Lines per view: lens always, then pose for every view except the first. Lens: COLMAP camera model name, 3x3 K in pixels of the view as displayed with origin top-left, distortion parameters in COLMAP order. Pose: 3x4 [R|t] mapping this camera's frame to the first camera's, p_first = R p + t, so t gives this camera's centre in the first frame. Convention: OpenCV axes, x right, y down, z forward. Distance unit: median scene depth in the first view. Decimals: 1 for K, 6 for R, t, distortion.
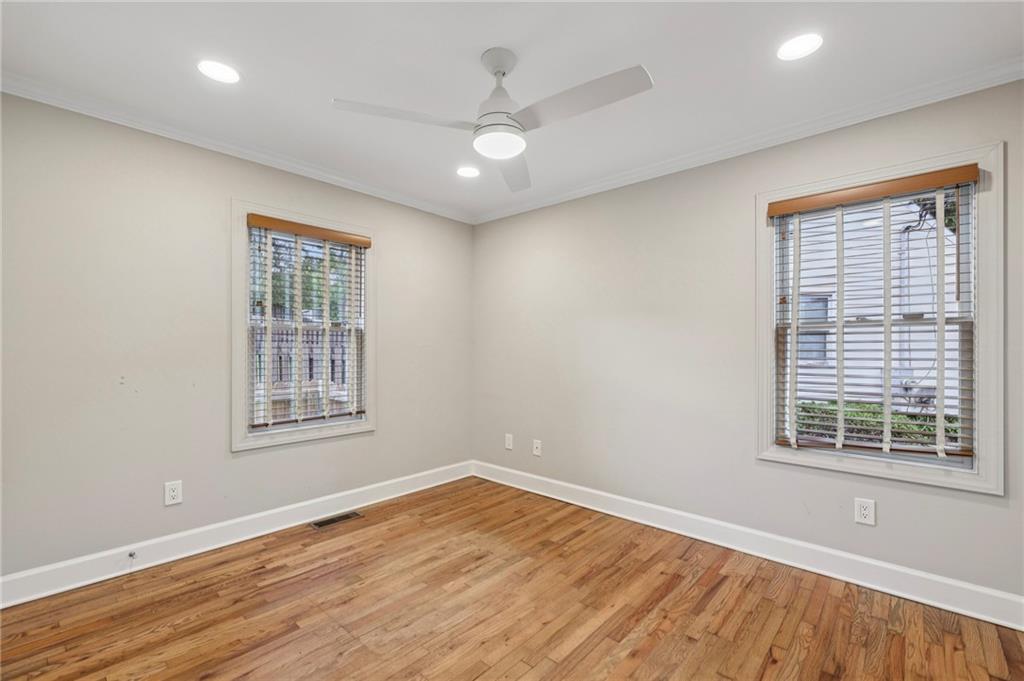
lens RADIAL K [[442.1, 0, 513.4], [0, 442.1, 347.4], [0, 0, 1]] dist [0.006161, -0.000662]
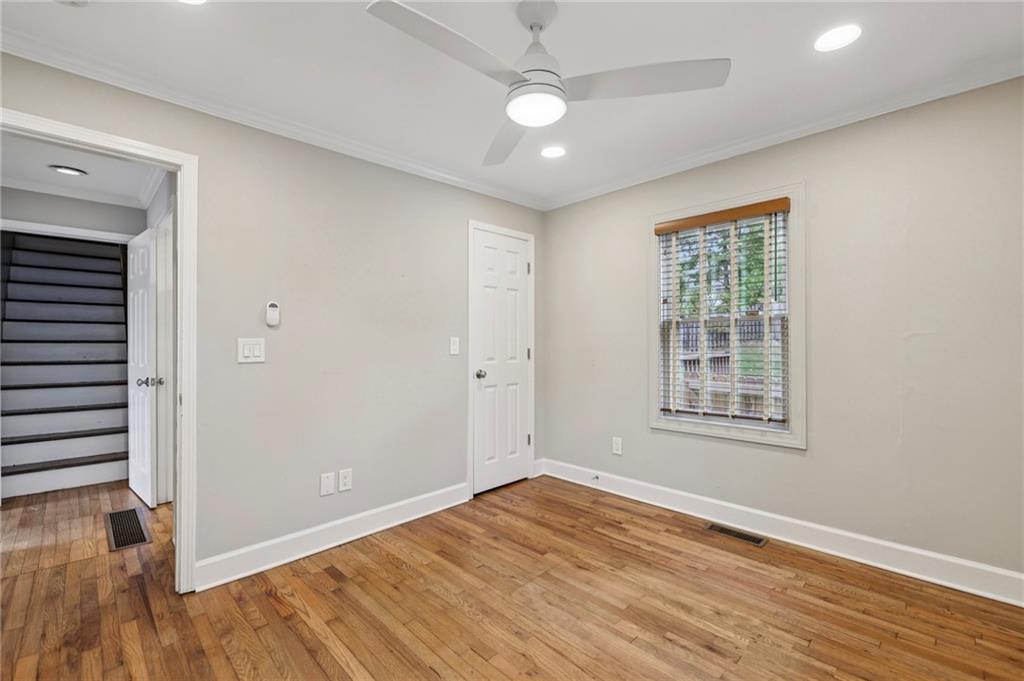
lens RADIAL K [[442.1, 0, 510.8], [0, 442.1, 340.5], [0, 0, 1]] dist [0.006161, -0.000662]
pose [[-0.057344, -0.006761, -0.998332, 0.630600], [0.011689, 0.999904, -0.007443, 0.004159], [0.998286, -0.012096, -0.057260, 0.744058]]
